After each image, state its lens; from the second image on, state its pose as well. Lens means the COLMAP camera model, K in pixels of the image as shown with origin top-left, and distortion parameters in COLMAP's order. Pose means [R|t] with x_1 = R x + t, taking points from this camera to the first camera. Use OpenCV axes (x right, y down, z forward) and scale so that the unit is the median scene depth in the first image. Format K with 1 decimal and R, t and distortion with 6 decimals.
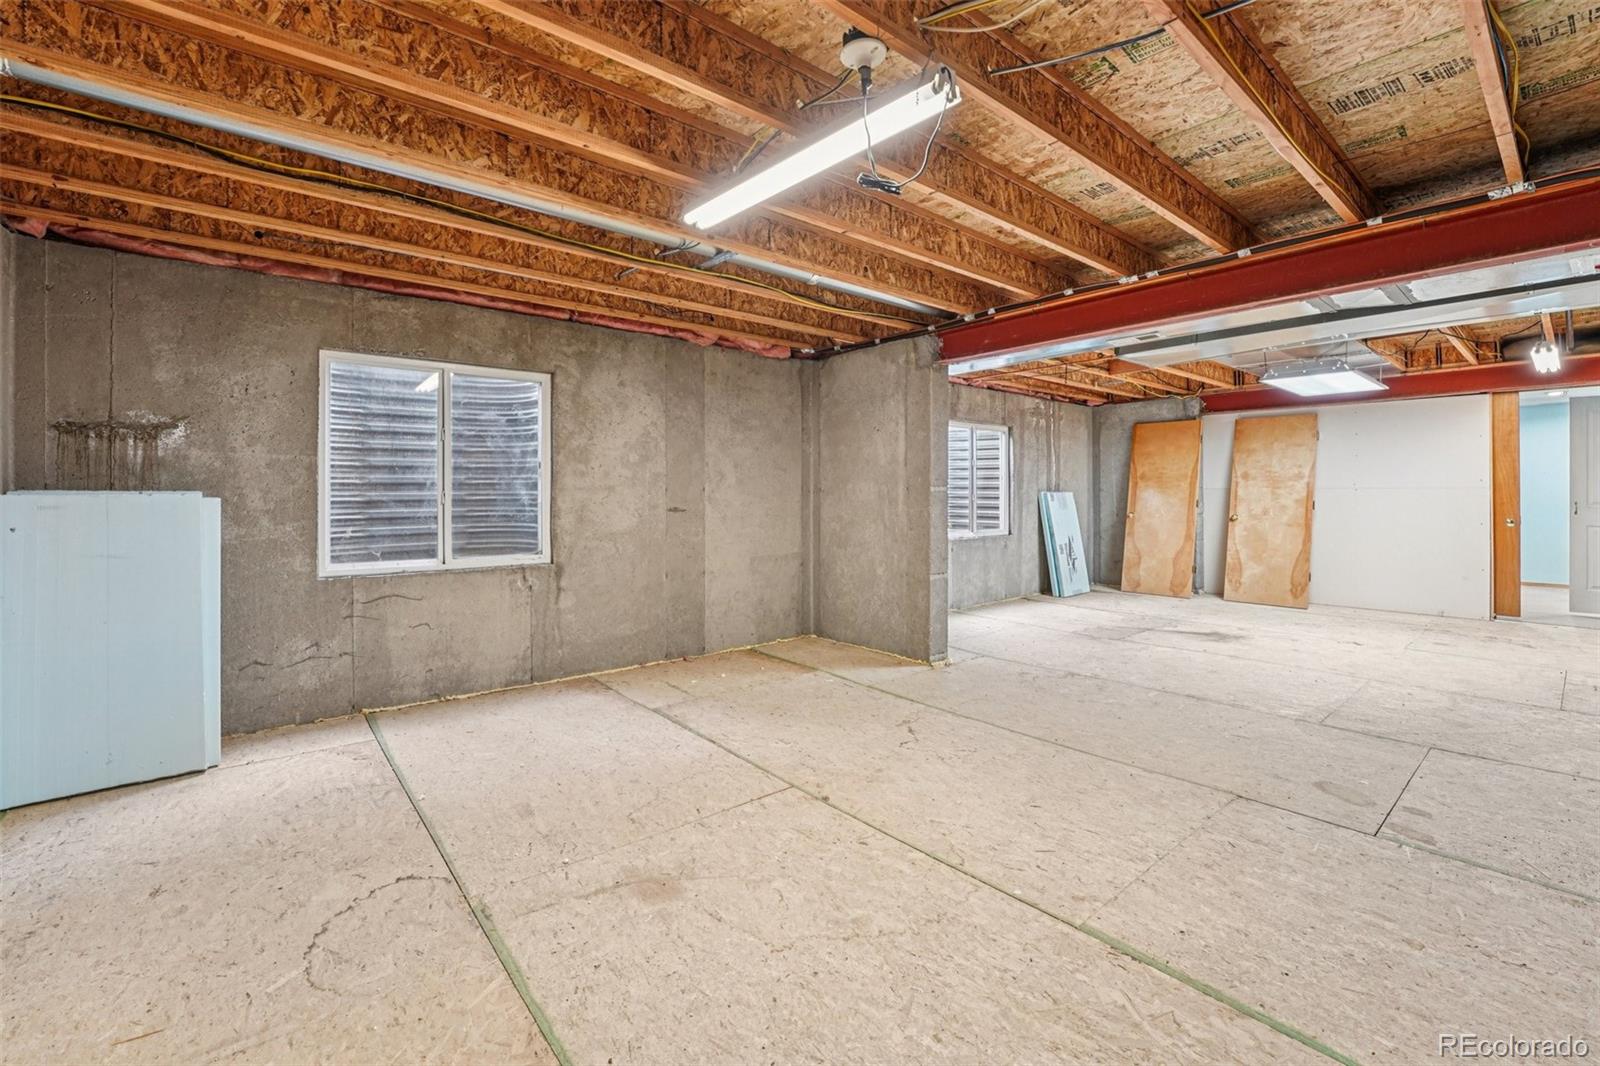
lens RADIAL K [[676.8, 0, 793.1], [0, 676.8, 500.2], [0, 0, 1]] dist [-0.020049, 0.000245]
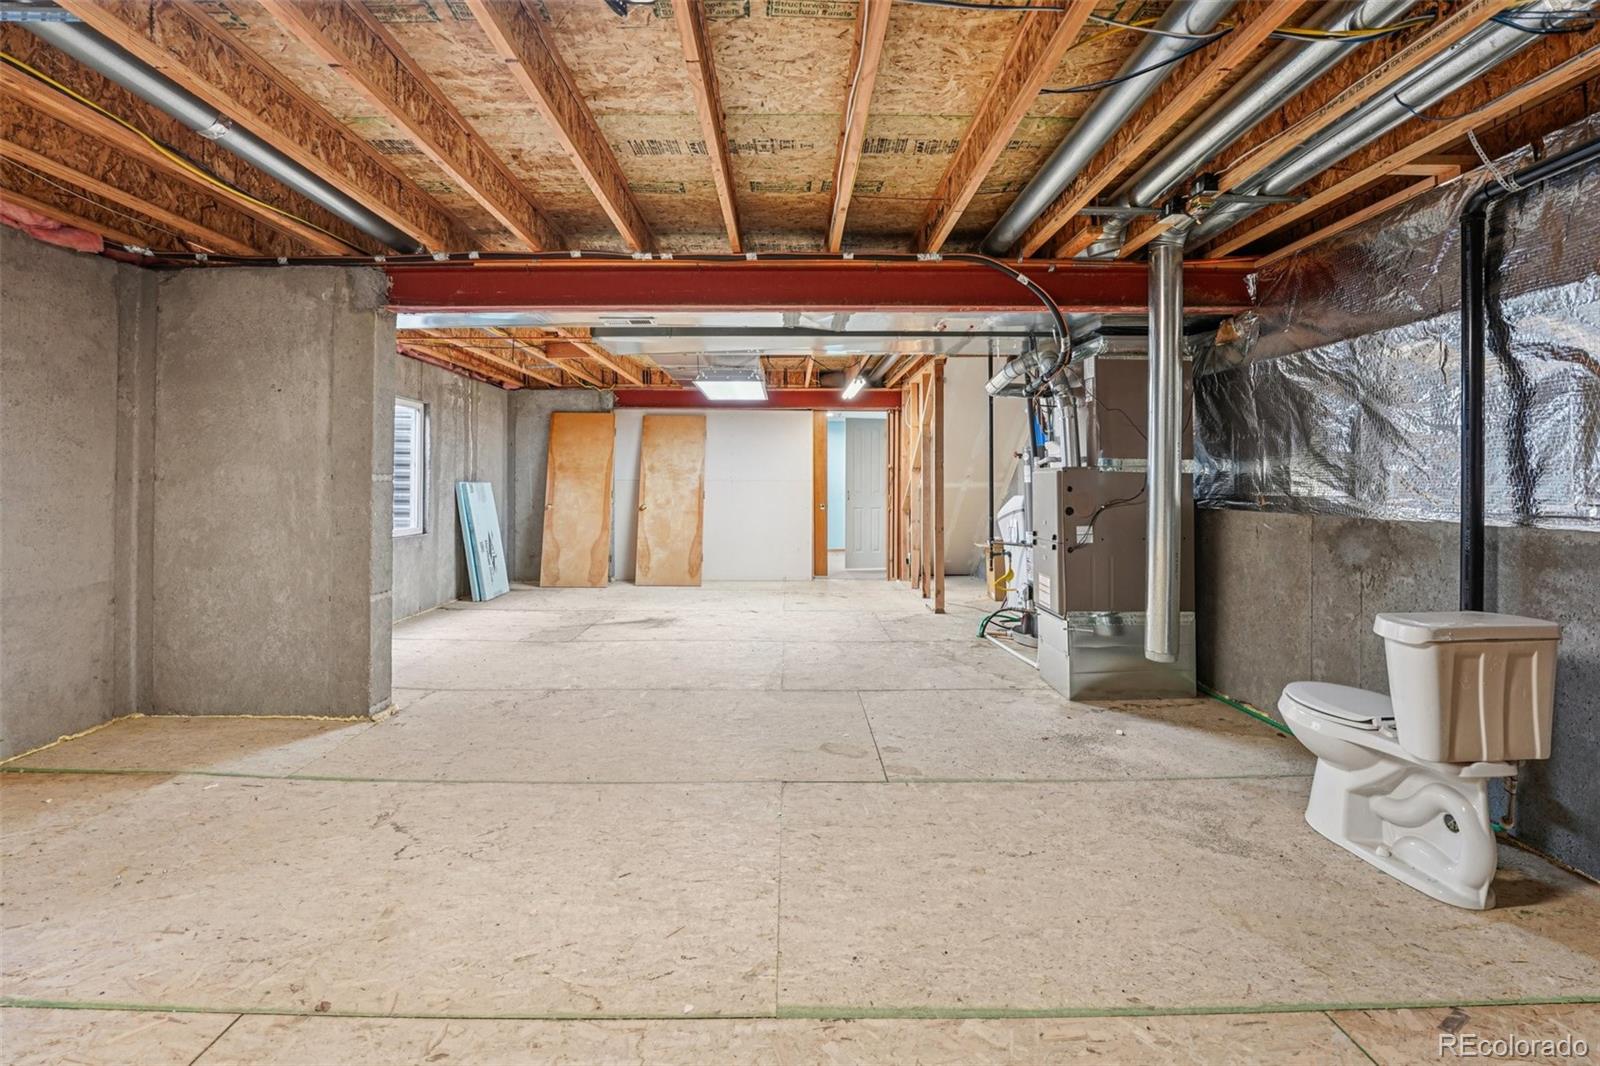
lens RADIAL K [[703.3, 0, 791.6], [0, 703.3, 476.5], [0, 0, 1]] dist [-0.030943, 0.004799]
pose [[0.636286, 0.011359, 0.771370, -0.087043], [0.003999, 0.999830, -0.018023, -0.002700], [-0.771443, 0.014552, 0.636132, 0.170177]]
